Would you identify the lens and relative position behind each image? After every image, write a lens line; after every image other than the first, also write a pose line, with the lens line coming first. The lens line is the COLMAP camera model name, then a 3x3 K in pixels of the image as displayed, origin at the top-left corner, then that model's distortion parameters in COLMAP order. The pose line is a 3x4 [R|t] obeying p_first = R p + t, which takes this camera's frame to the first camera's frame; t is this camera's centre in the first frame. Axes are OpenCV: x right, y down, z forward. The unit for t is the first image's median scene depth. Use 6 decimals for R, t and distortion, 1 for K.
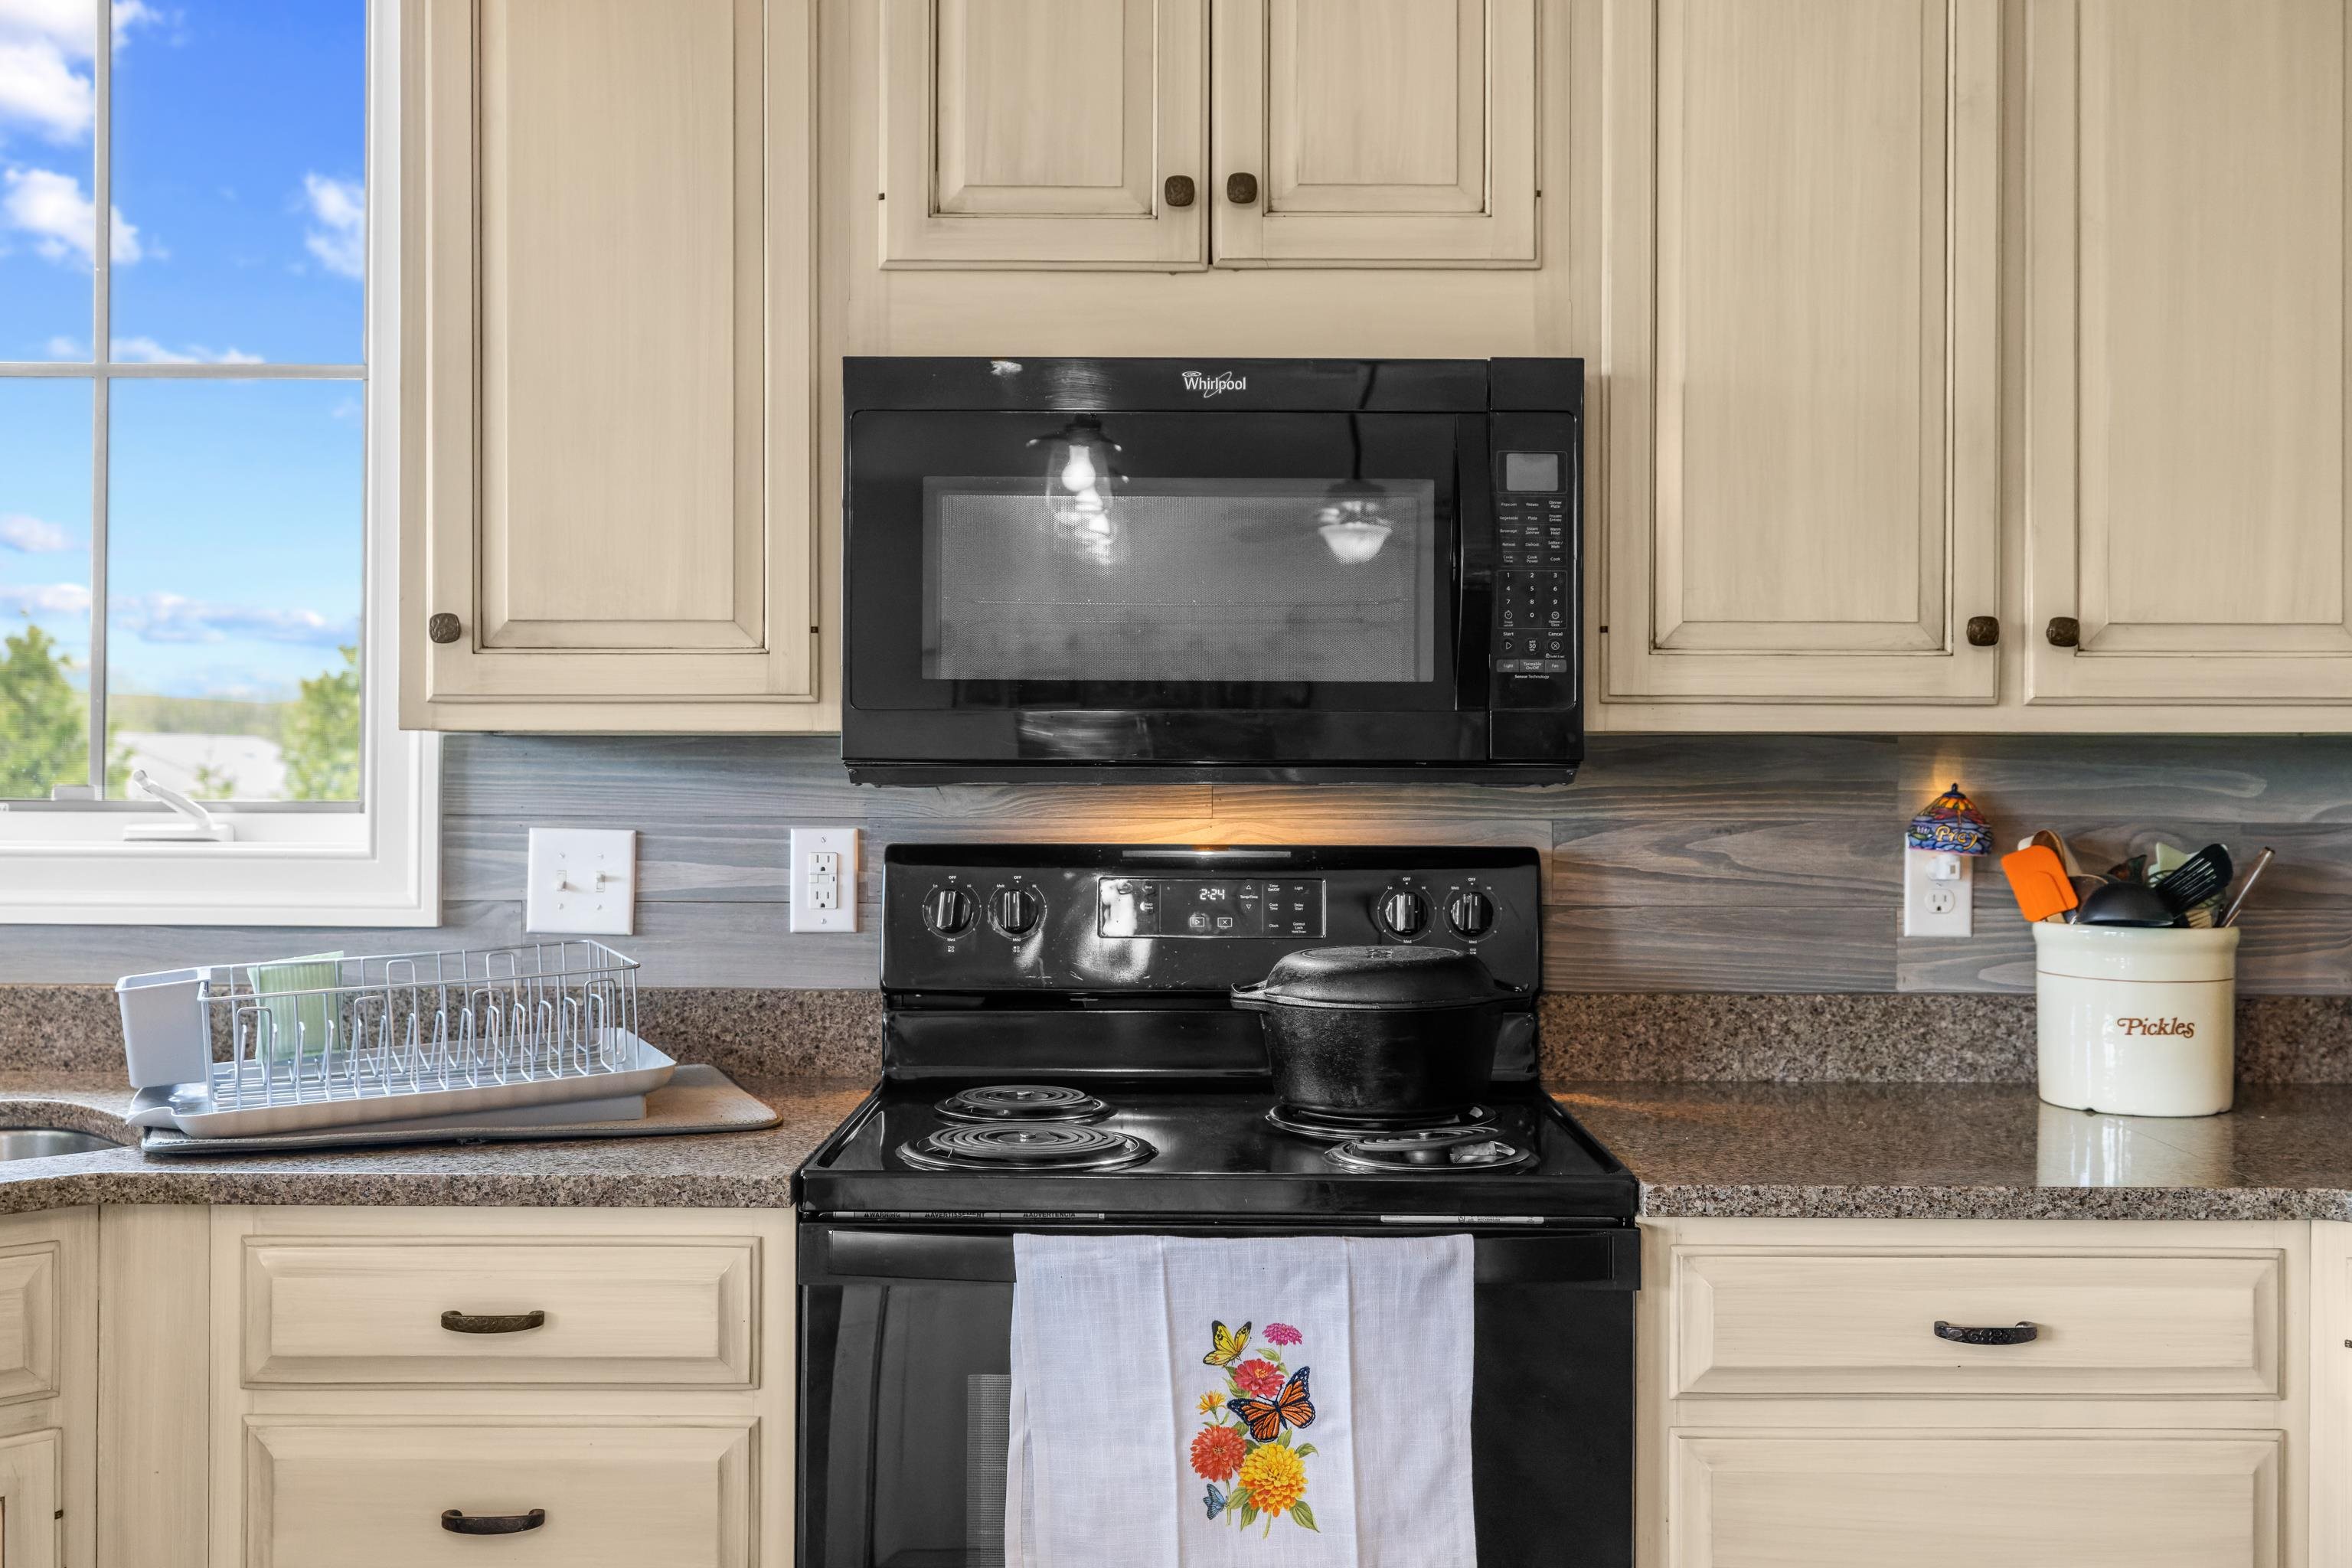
lens RADIAL K [[2278.8, 0, 1175.2], [0, 2278.8, 779.1], [0, 0, 1]] dist [0.007657, 0.000000]
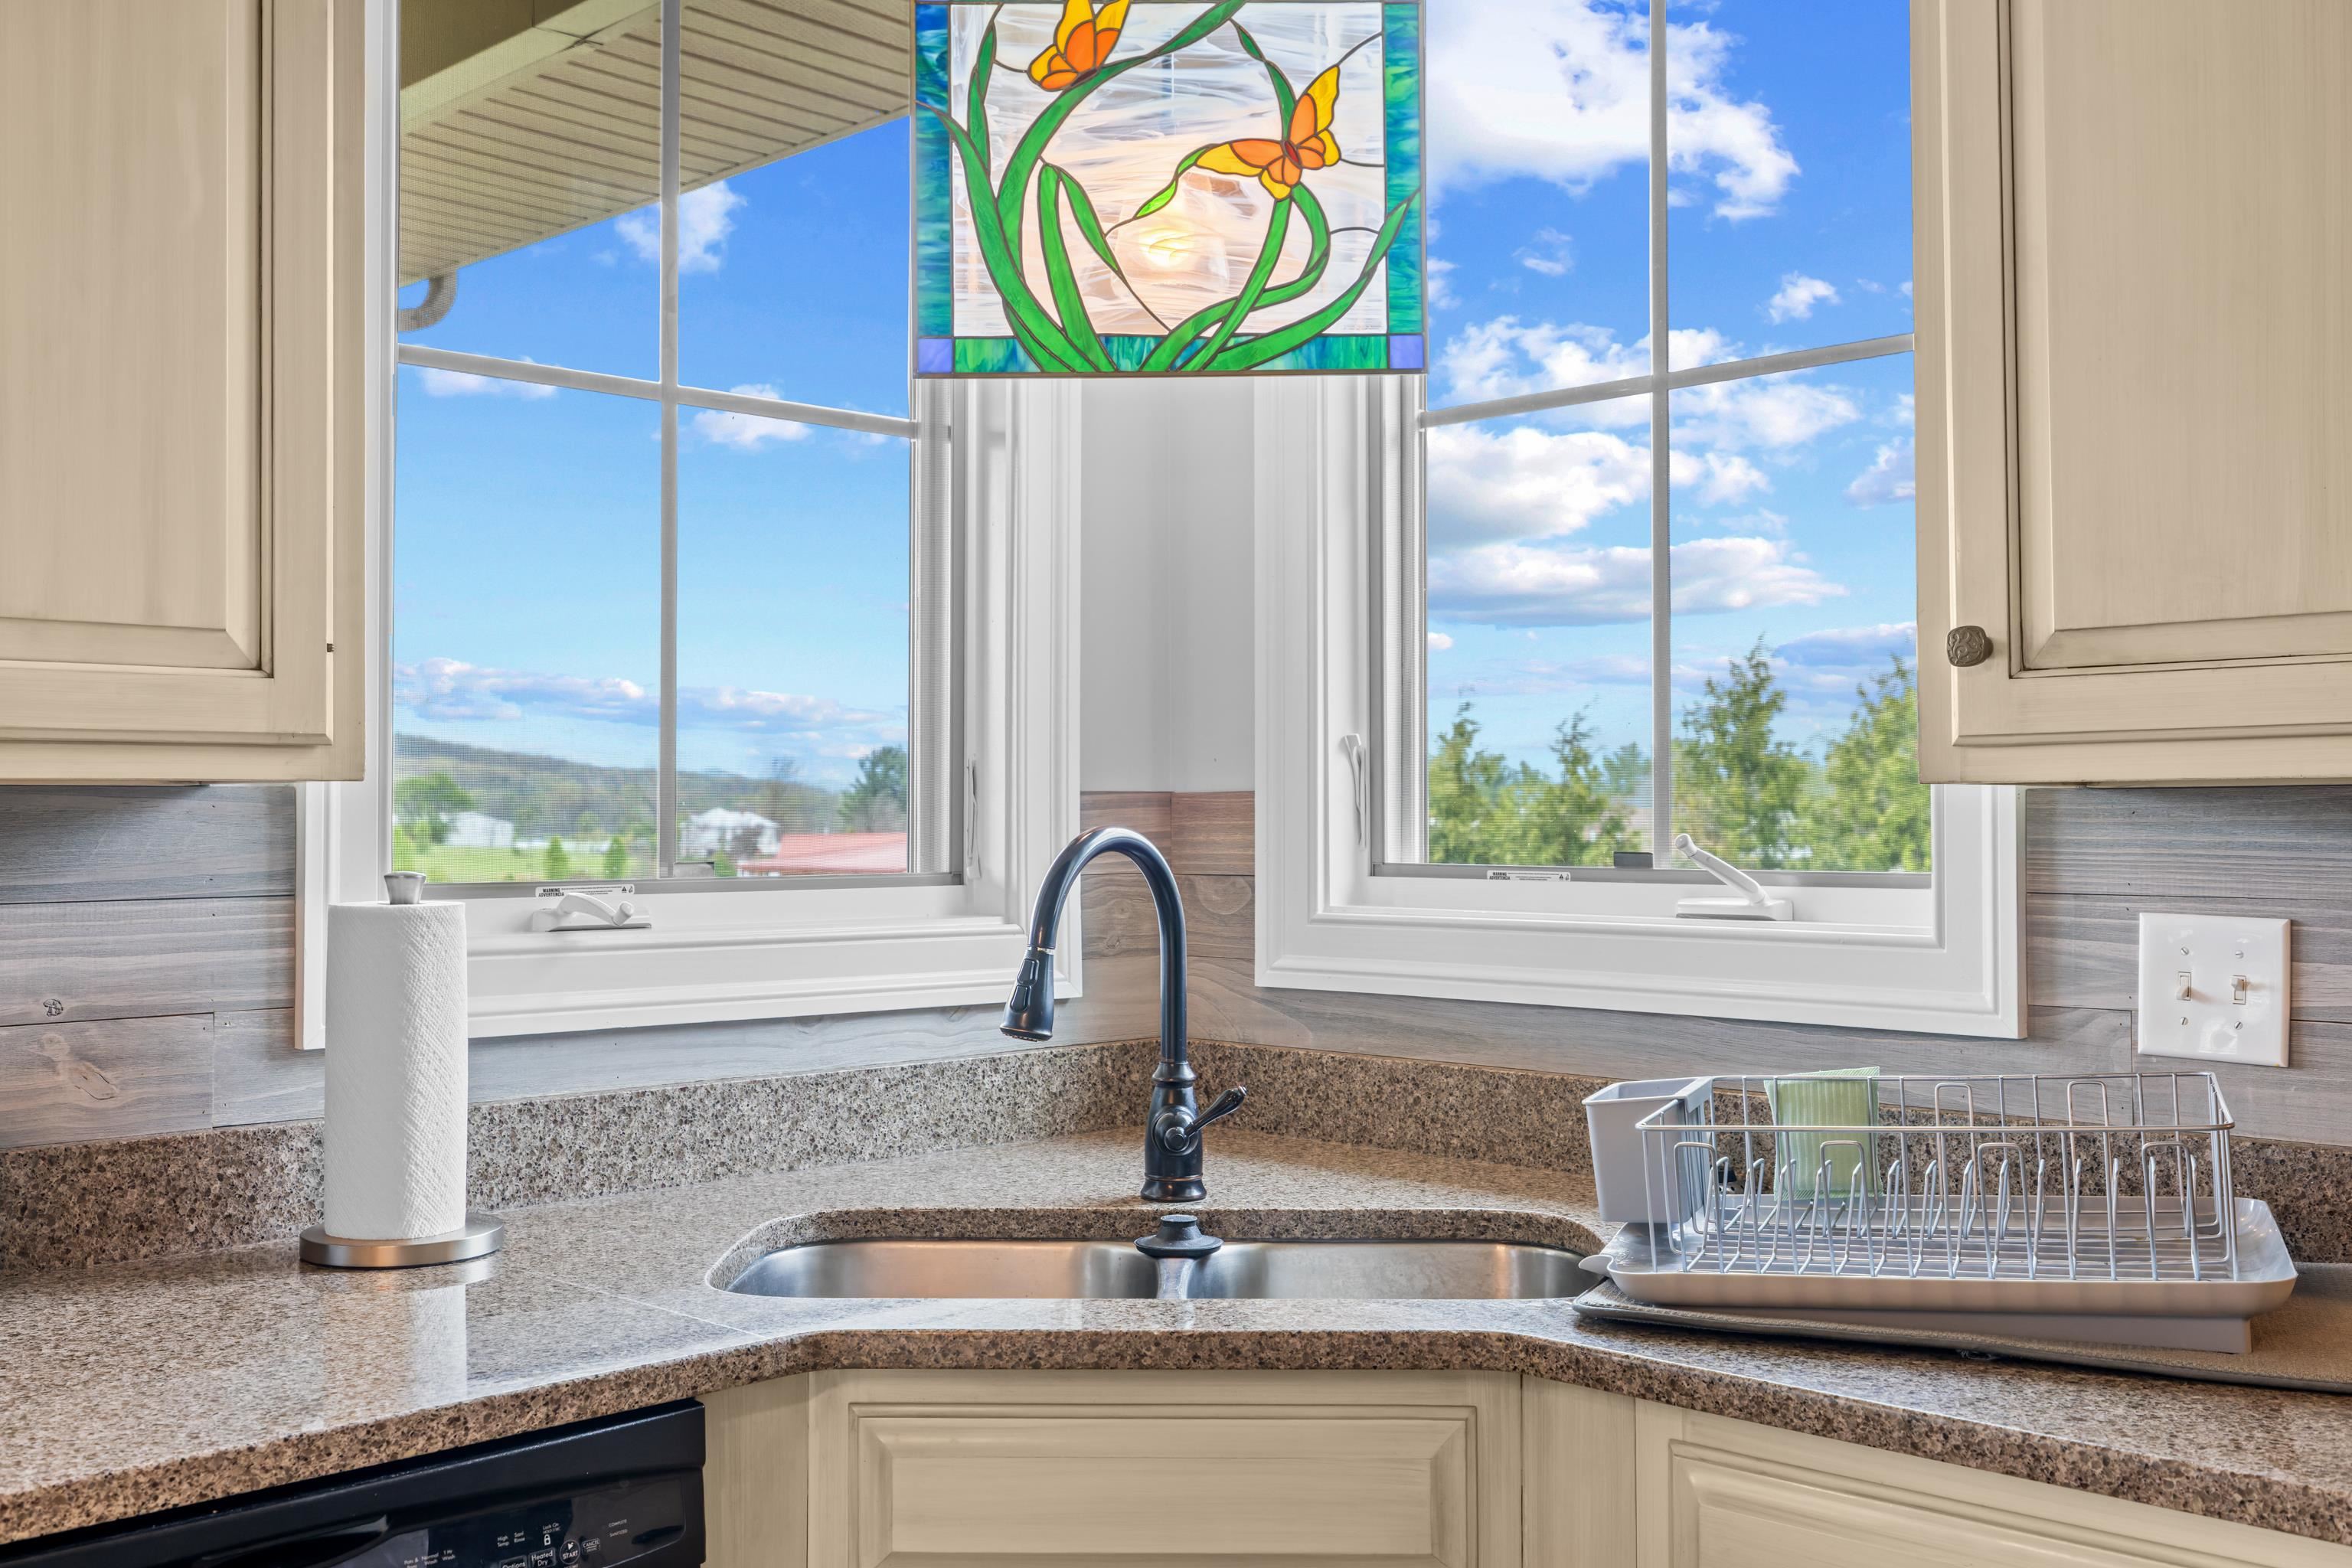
lens RADIAL K [[2278.8, 0, 1232.5], [0, 2278.8, 751.9], [0, 0, 1]] dist [0.007657, 0.000000]
pose [[0.712860, -0.026832, -0.700793, 0.027481], [0.002390, 0.999355, -0.035832, -0.004776], [0.701302, 0.023869, 0.712465, 0.267483]]
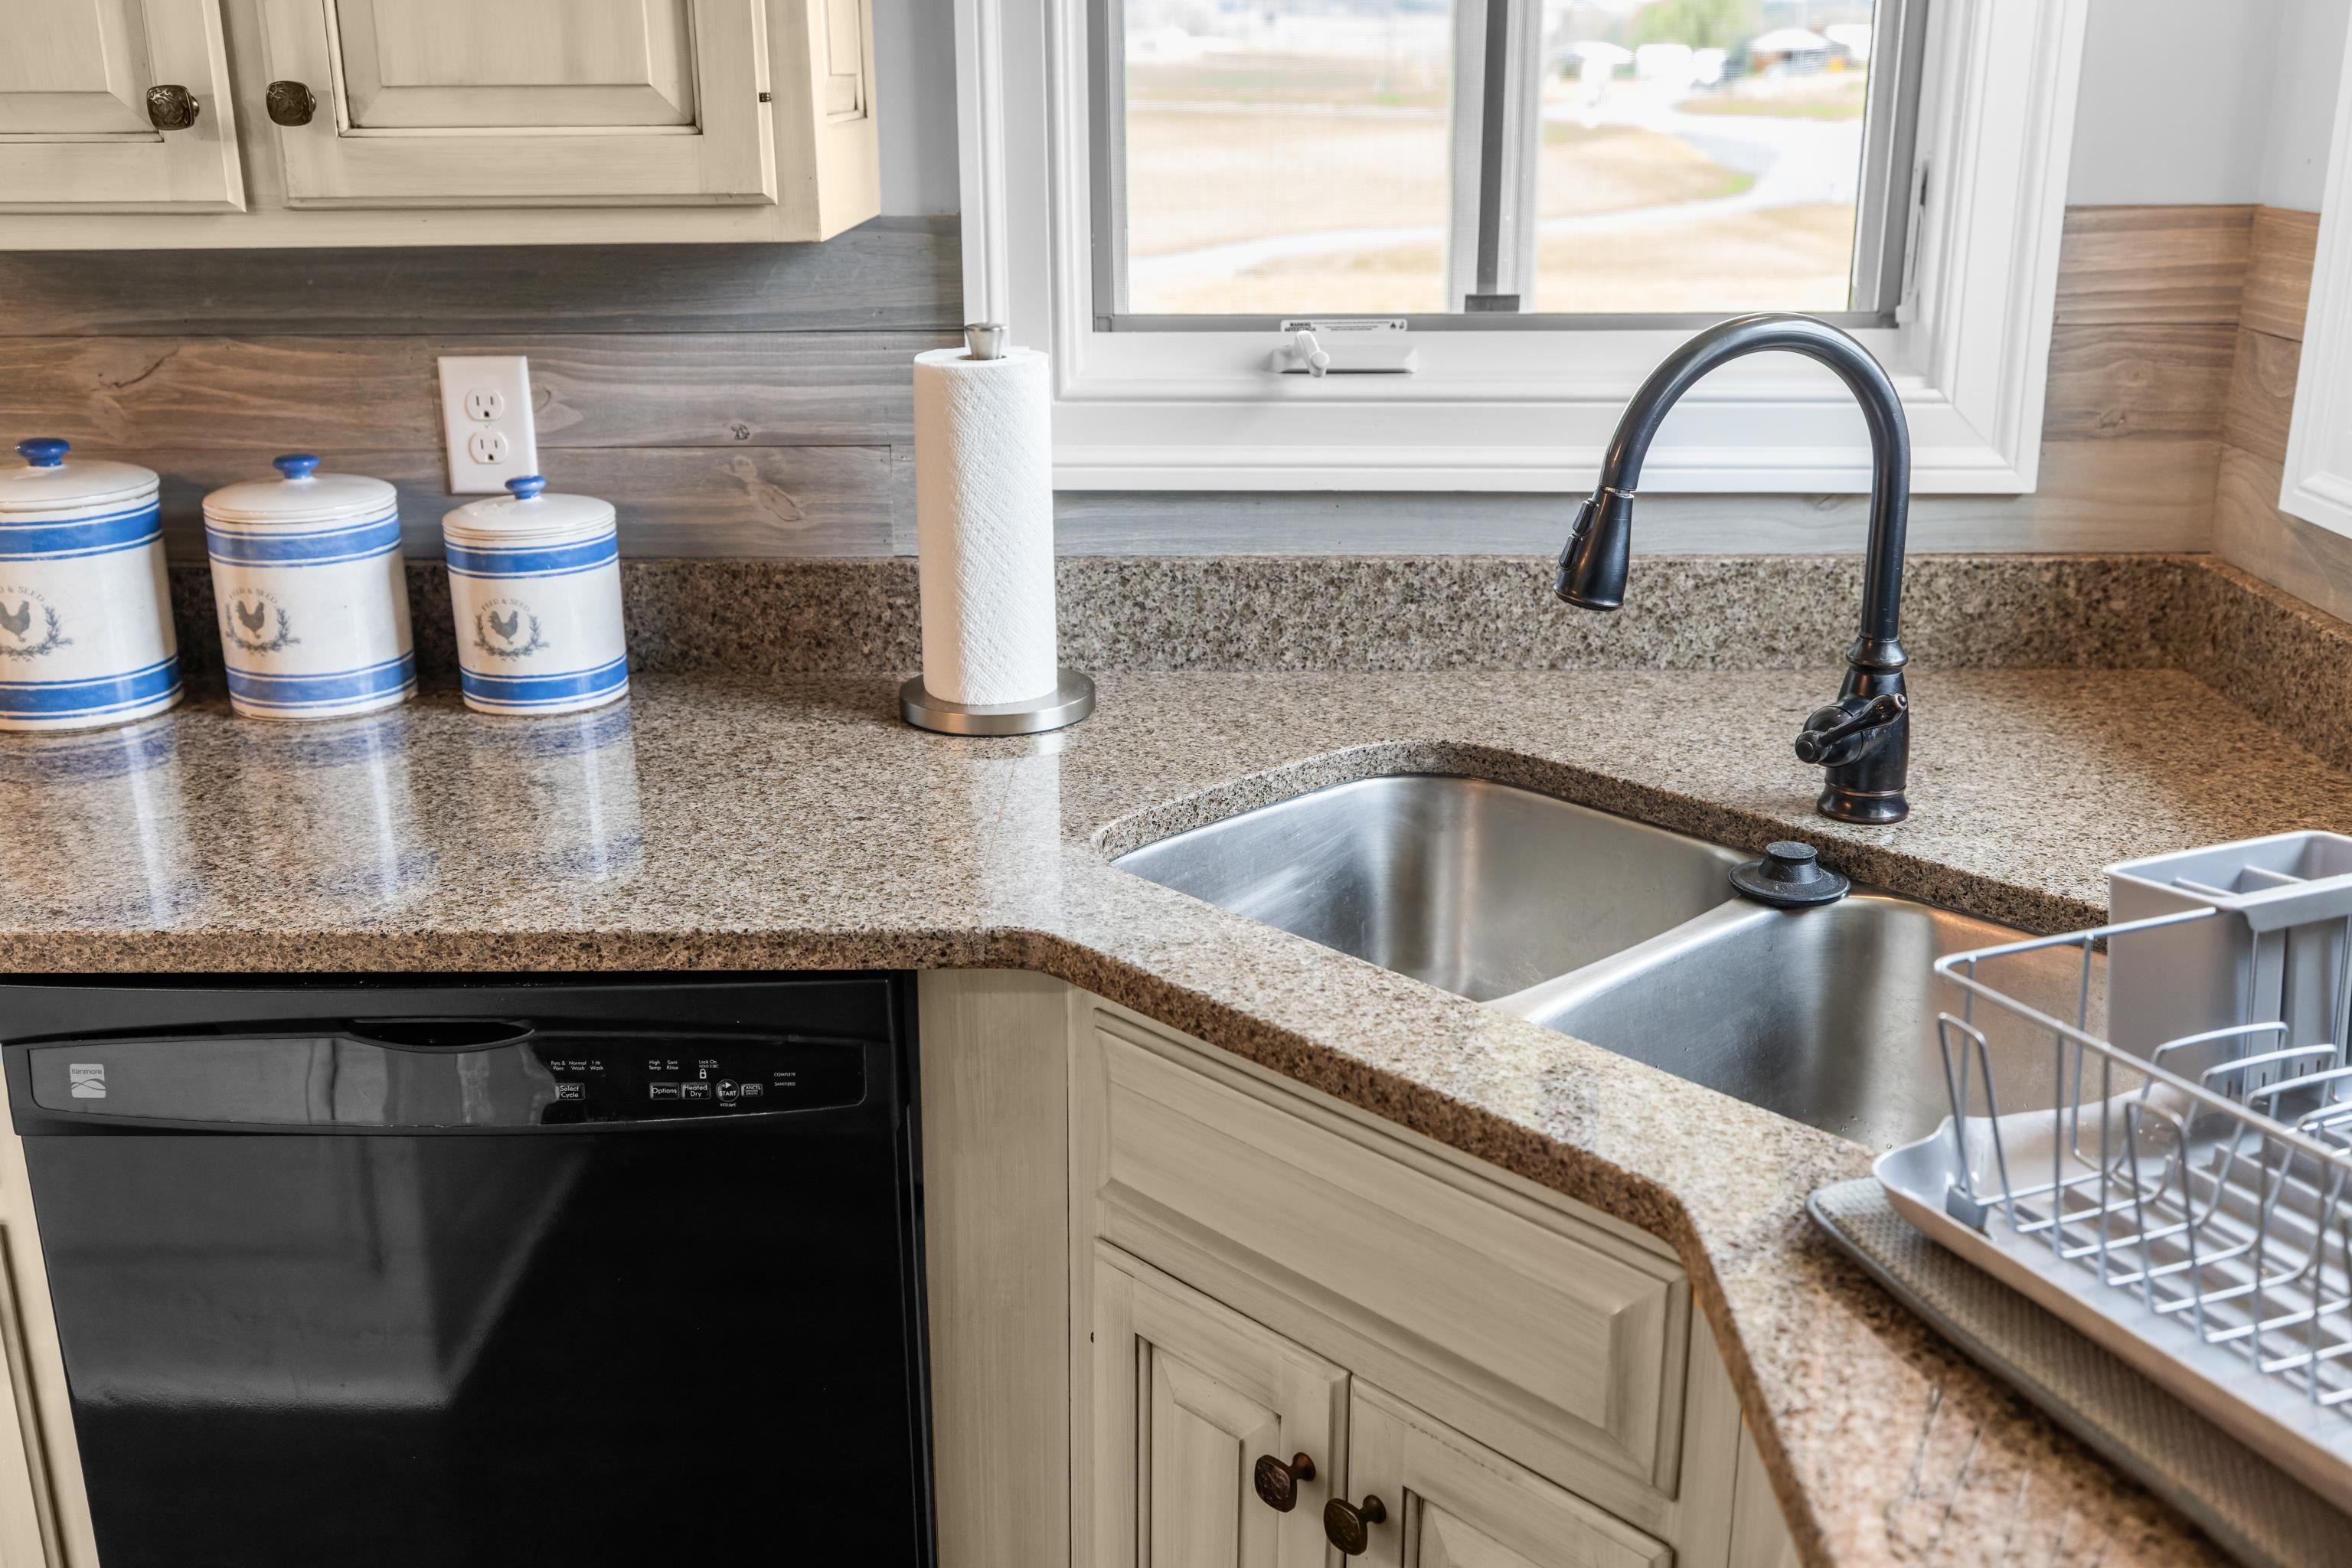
lens RADIAL K [[2278.8, 0, 1178.6], [0, 2278.8, 789.1], [0, 0, 1]] dist [0.007657, 0.000000]
pose [[-0.015511, 0.300857, -0.953543, 0.019792], [0.000250, 0.953659, 0.300890, -0.067856], [0.999880, 0.004429, -0.014868, 0.686406]]
